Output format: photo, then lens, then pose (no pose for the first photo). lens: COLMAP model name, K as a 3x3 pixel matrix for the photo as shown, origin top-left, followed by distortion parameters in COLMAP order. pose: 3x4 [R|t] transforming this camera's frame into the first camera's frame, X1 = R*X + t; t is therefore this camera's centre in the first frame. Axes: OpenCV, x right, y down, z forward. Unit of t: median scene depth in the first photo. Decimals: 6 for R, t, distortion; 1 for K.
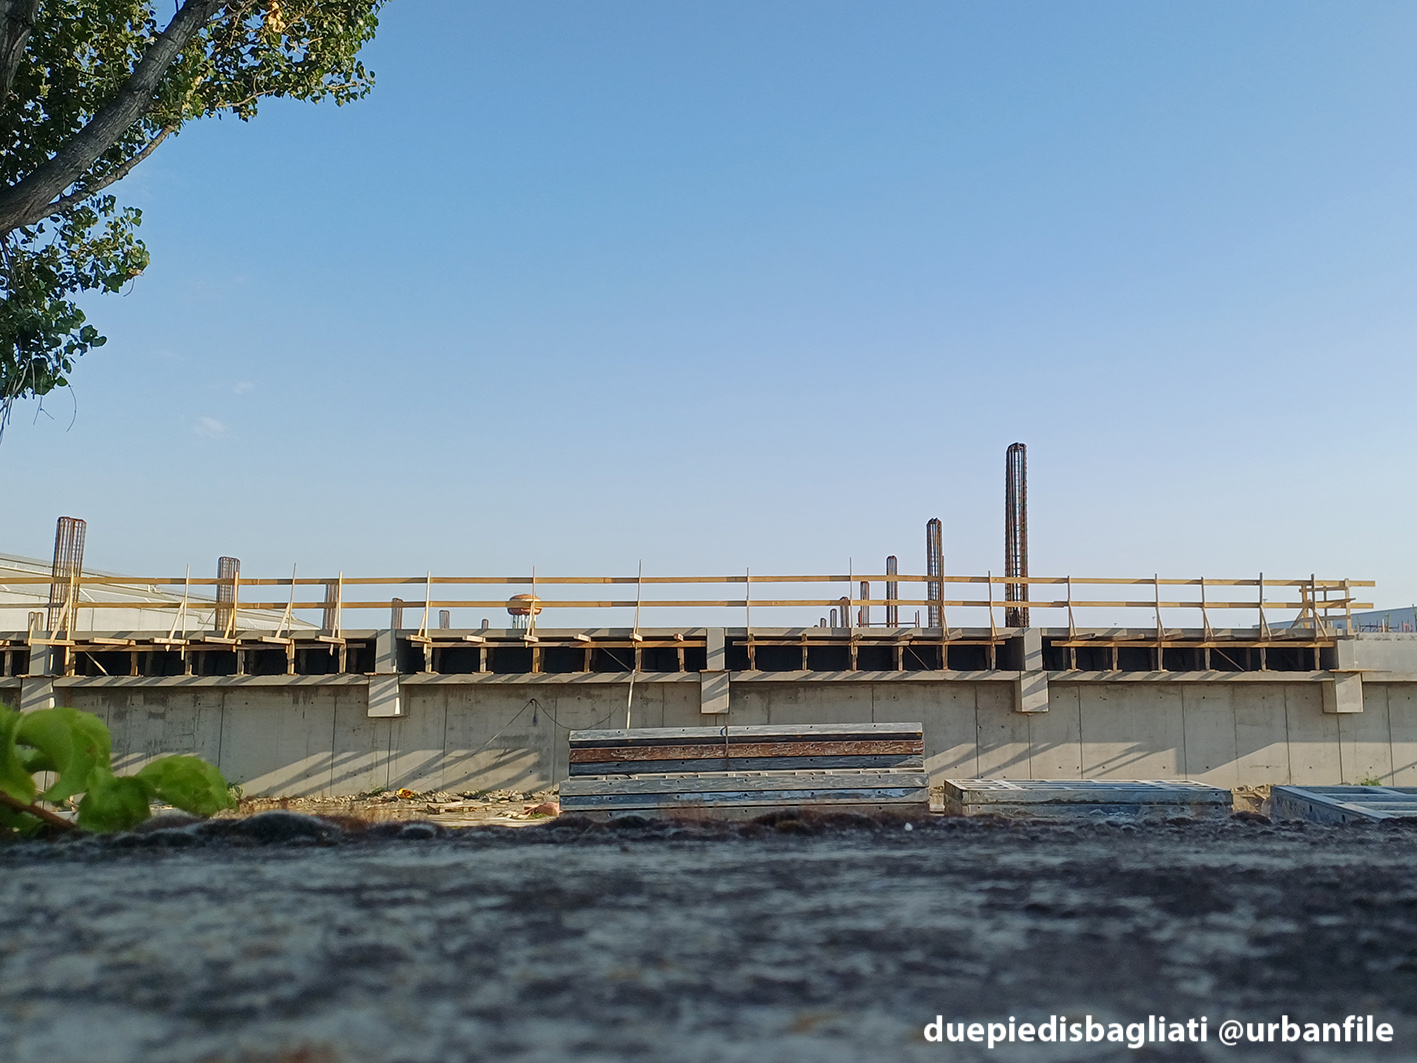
lens RADIAL K [[1379.8, 0, 708.5], [0, 1379.8, 531.5], [0, 0, 1]] dist [0.075544, -0.005850]
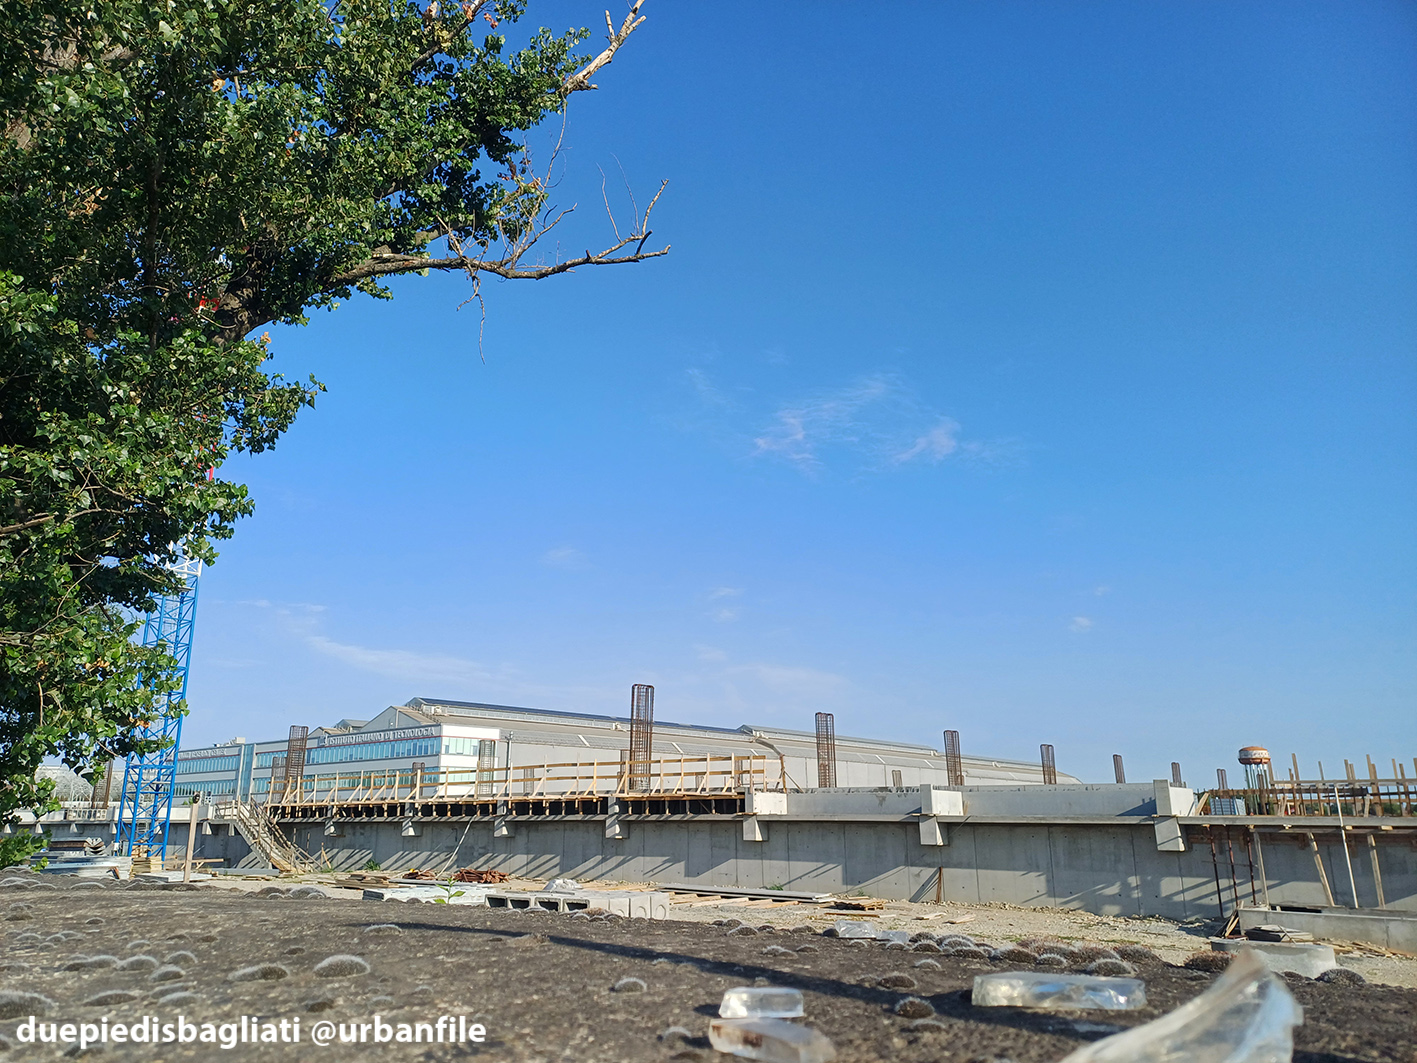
lens RADIAL K [[1037.3, 0, 651.0], [0, 1037.3, 552.2], [0, 0, 1]] dist [0.048011, -0.040702]
pose [[0.675409, -0.180136, -0.715104, 1.278030], [0.077949, 0.981714, -0.173673, 0.003582], [0.733312, 0.061559, 0.677100, 0.092816]]
